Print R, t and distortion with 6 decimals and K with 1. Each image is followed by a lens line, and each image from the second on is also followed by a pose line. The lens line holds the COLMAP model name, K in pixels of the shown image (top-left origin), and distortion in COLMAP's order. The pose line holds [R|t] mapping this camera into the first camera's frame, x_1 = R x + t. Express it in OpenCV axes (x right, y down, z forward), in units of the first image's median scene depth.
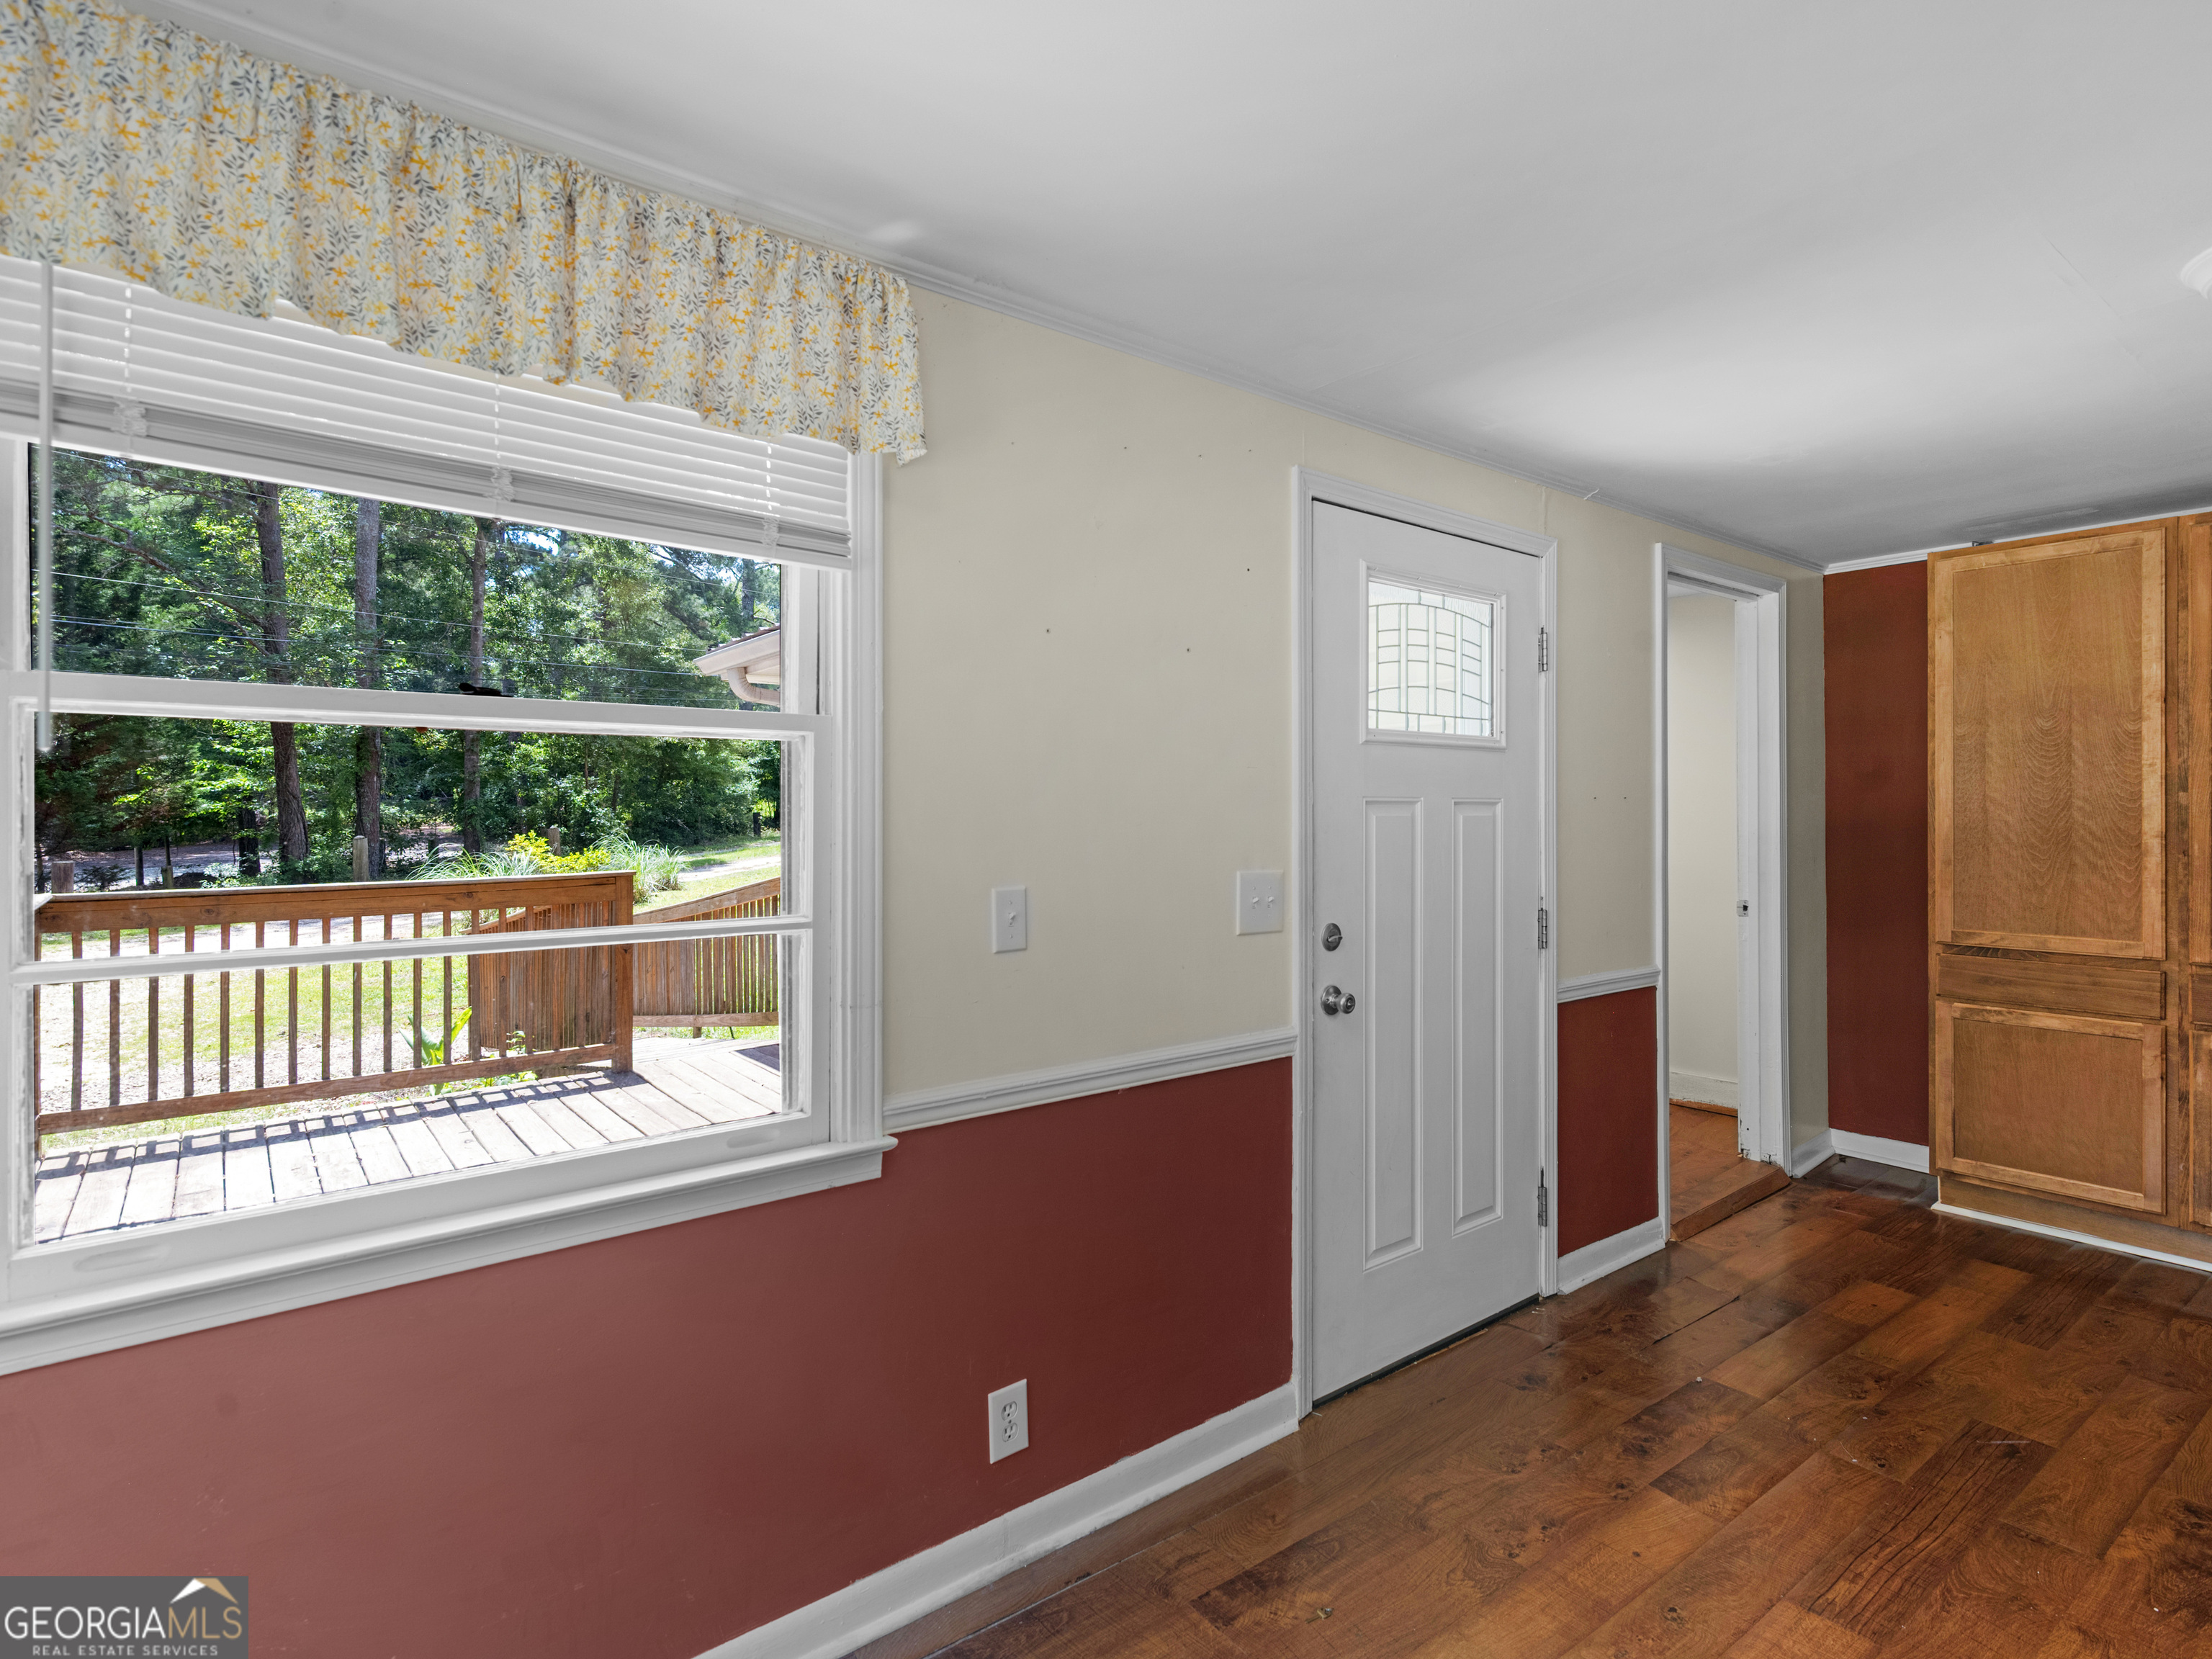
lens RADIAL K [[1133.2, 0, 1142.5], [0, 1133.2, 805.2], [0, 0, 1]] dist [0.000236, 0.000483]
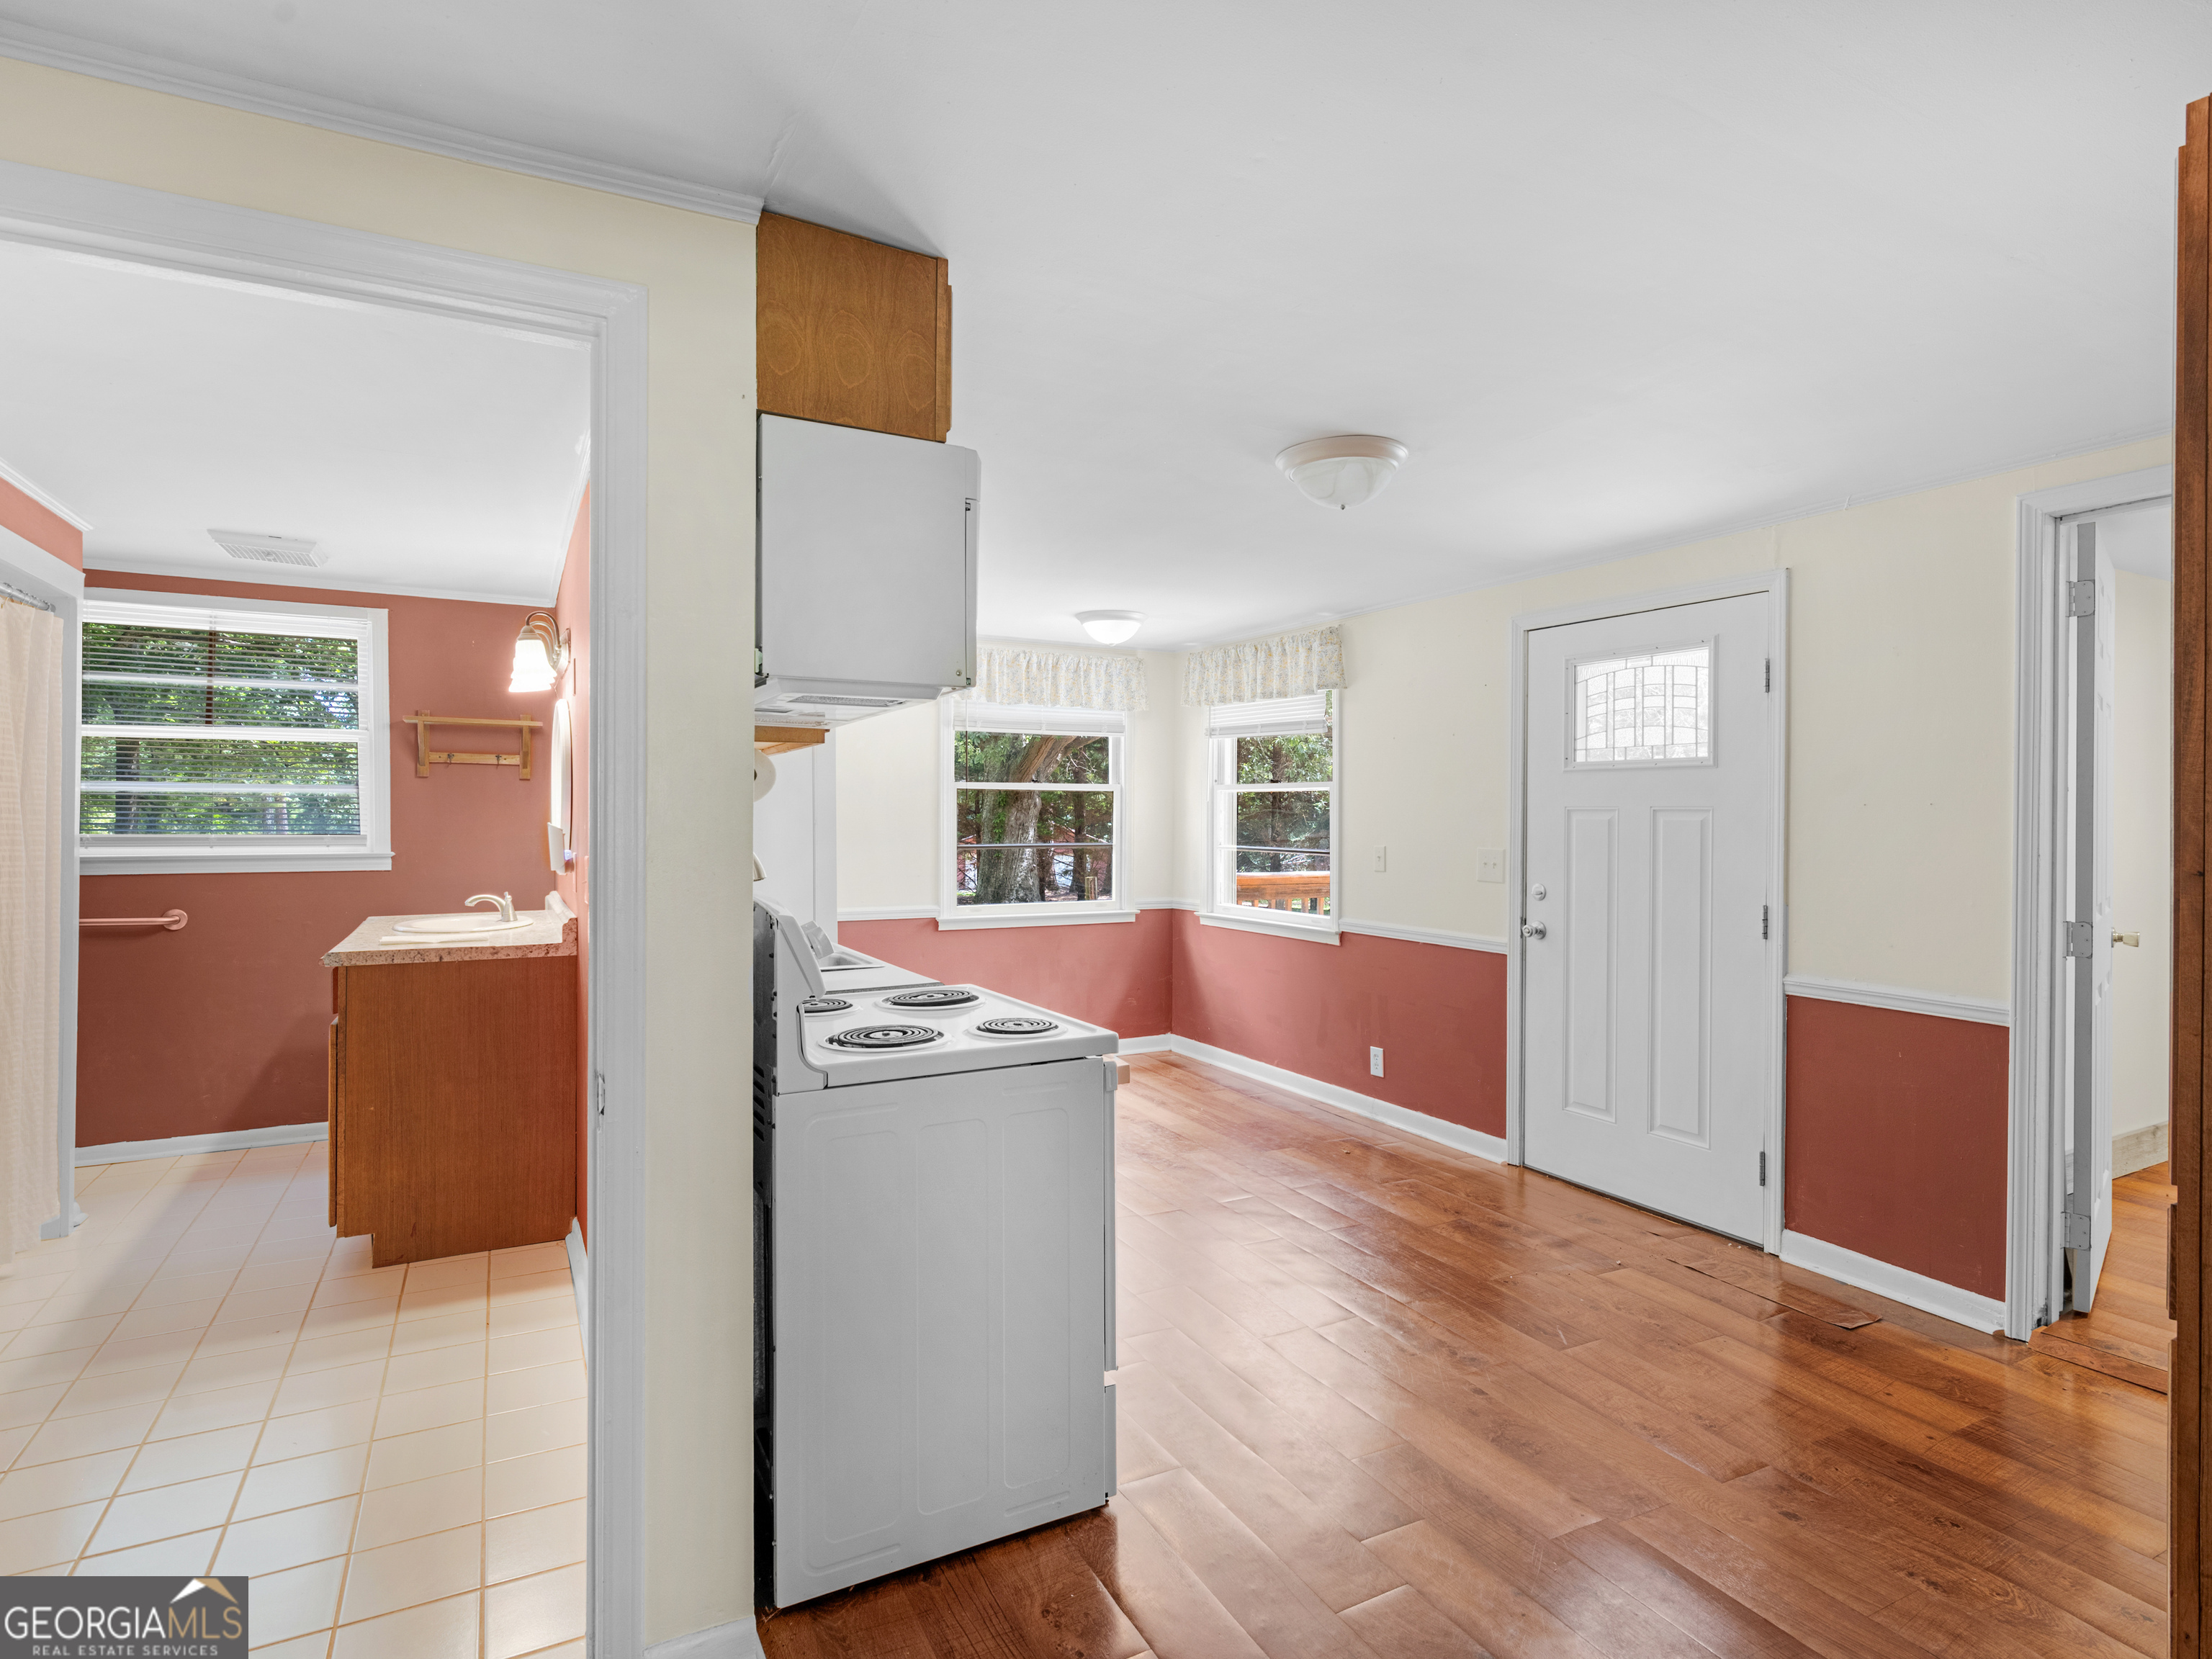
lens RADIAL K [[1133.2, 0, 1061.0], [0, 1133.2, 812.2], [0, 0, 1]] dist [0.000236, 0.000483]
pose [[-0.211389, -0.003206, -0.977397, 1.528617], [-0.008277, 0.999965, -0.001490, 0.007024], [0.977367, 0.007775, -0.211408, 0.532286]]
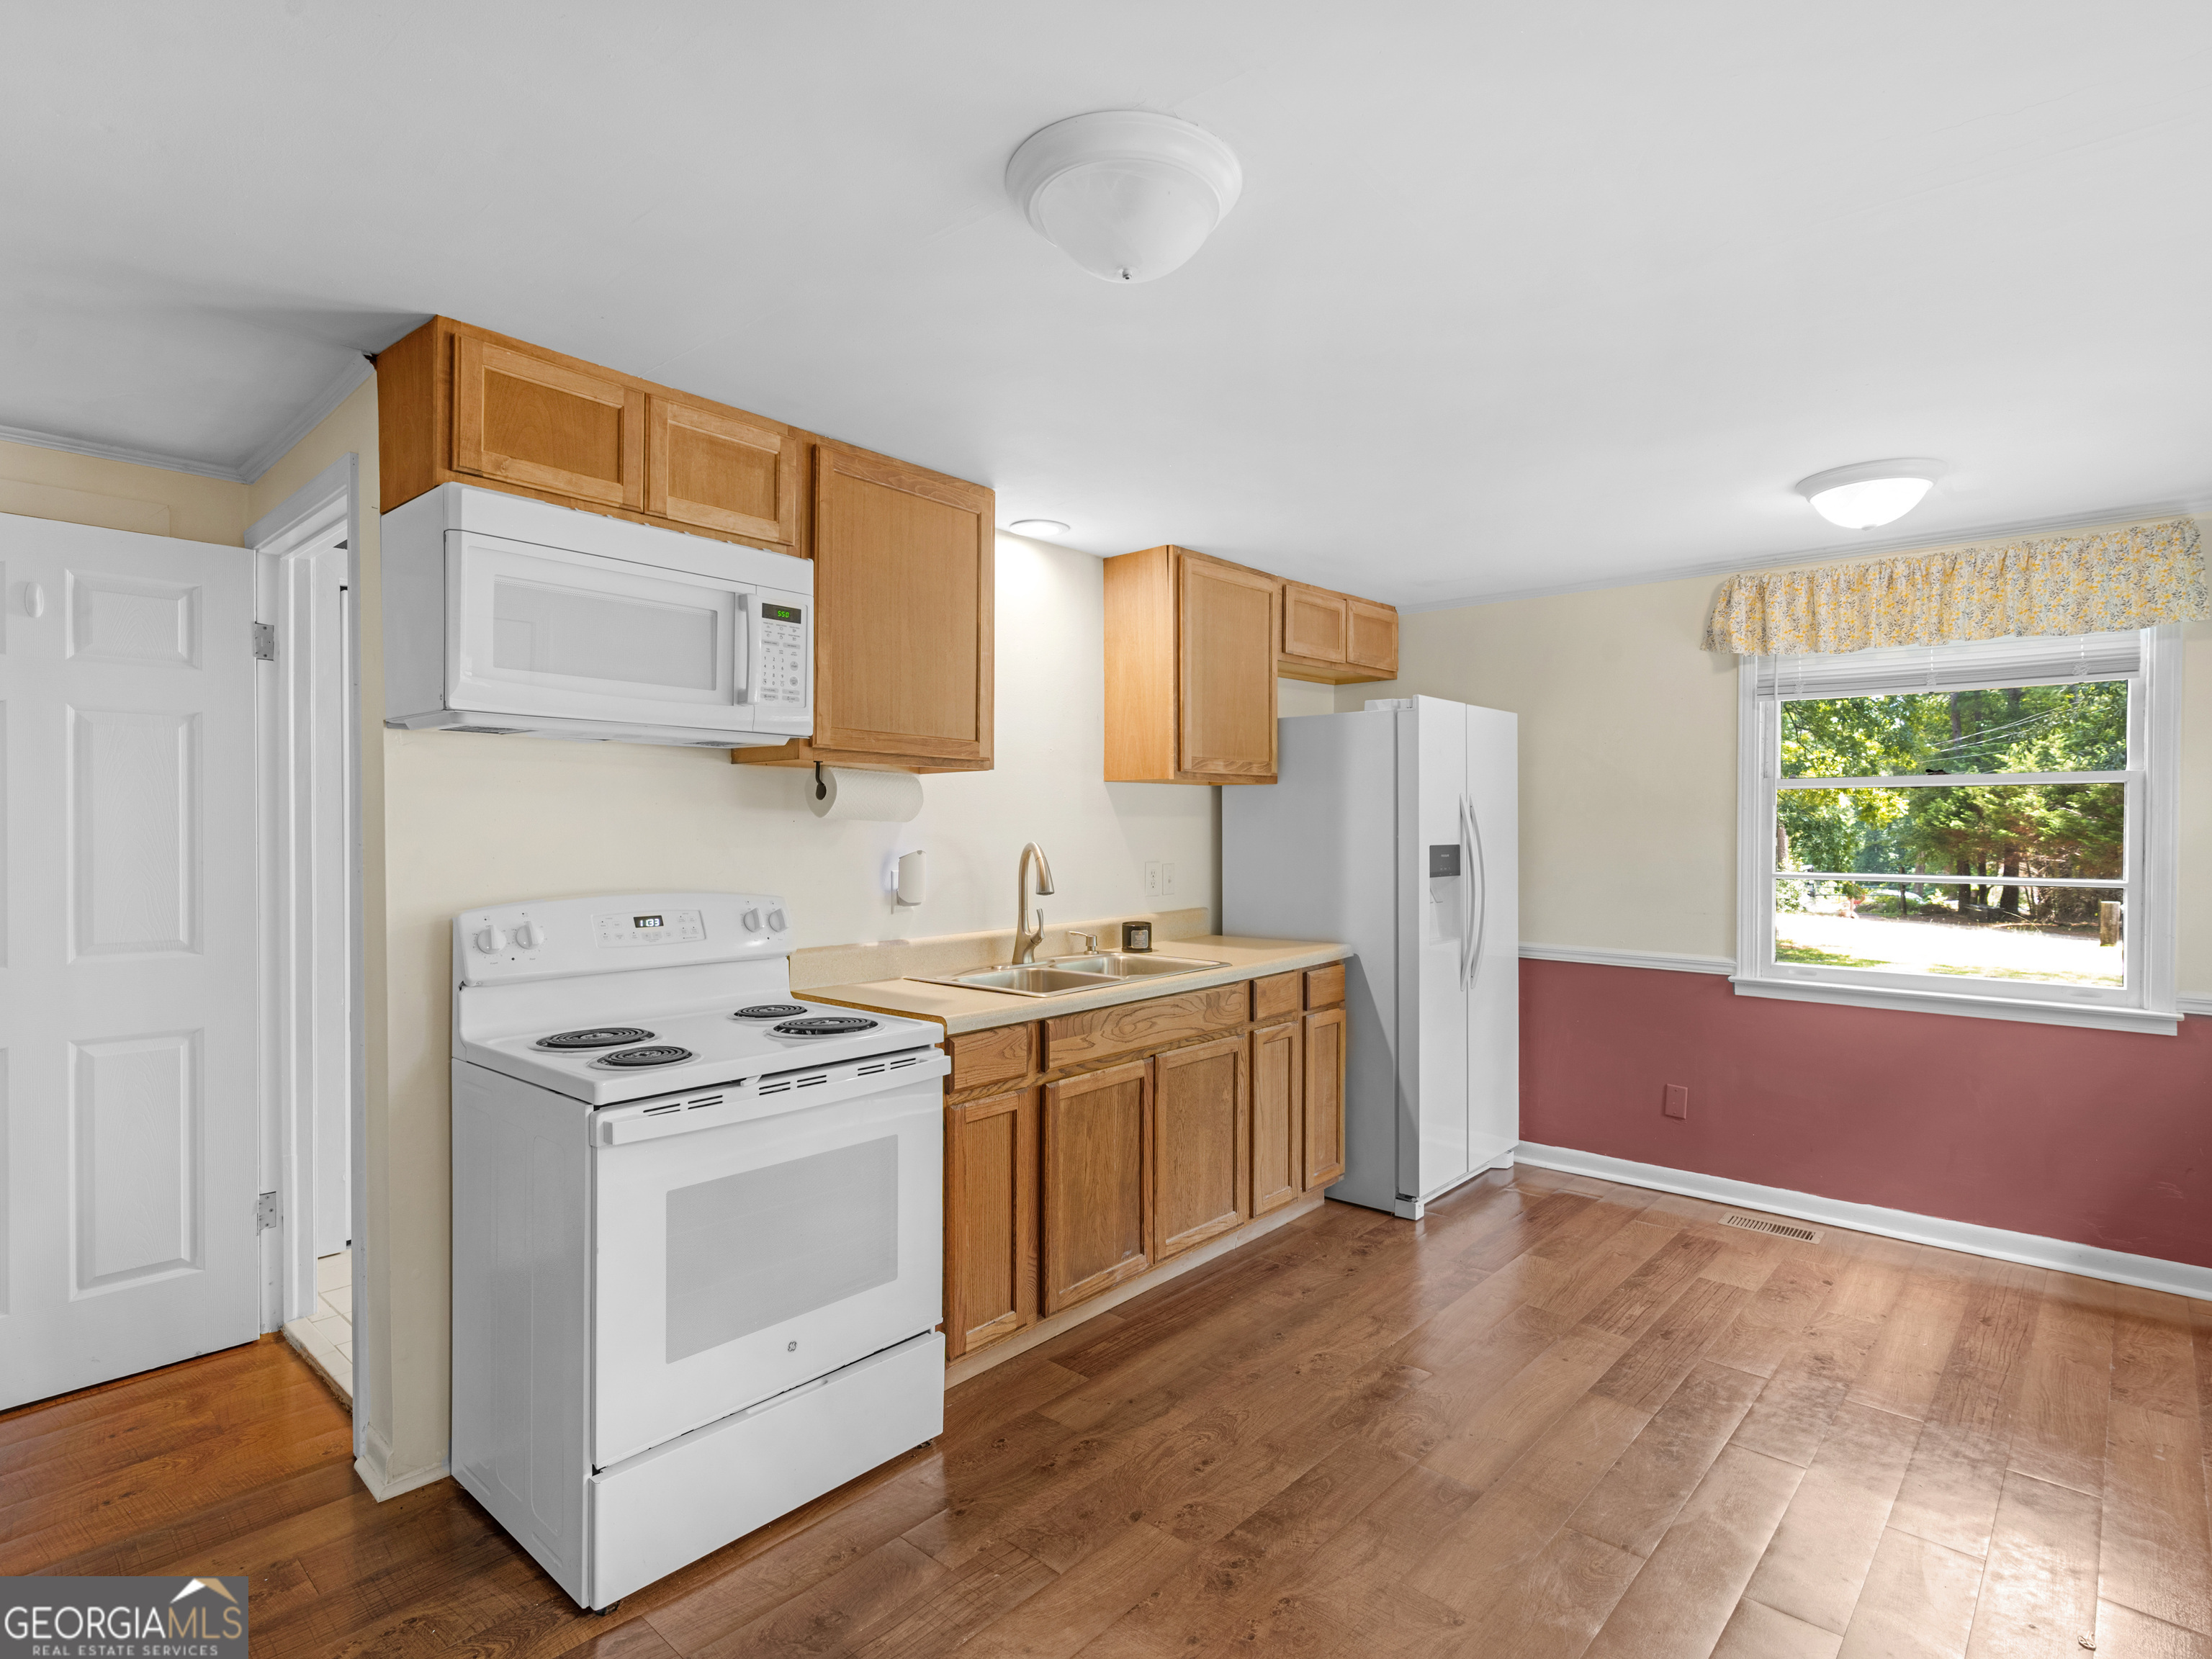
lens RADIAL K [[1133.2, 0, 1140.9], [0, 1133.2, 832.3], [0, 0, 1]] dist [0.000236, 0.000483]
pose [[-0.980387, 0.004480, -0.197031, 0.676555], [0.001346, 0.999871, 0.016036, -0.006133], [0.197077, 0.015457, -0.980266, 1.053673]]
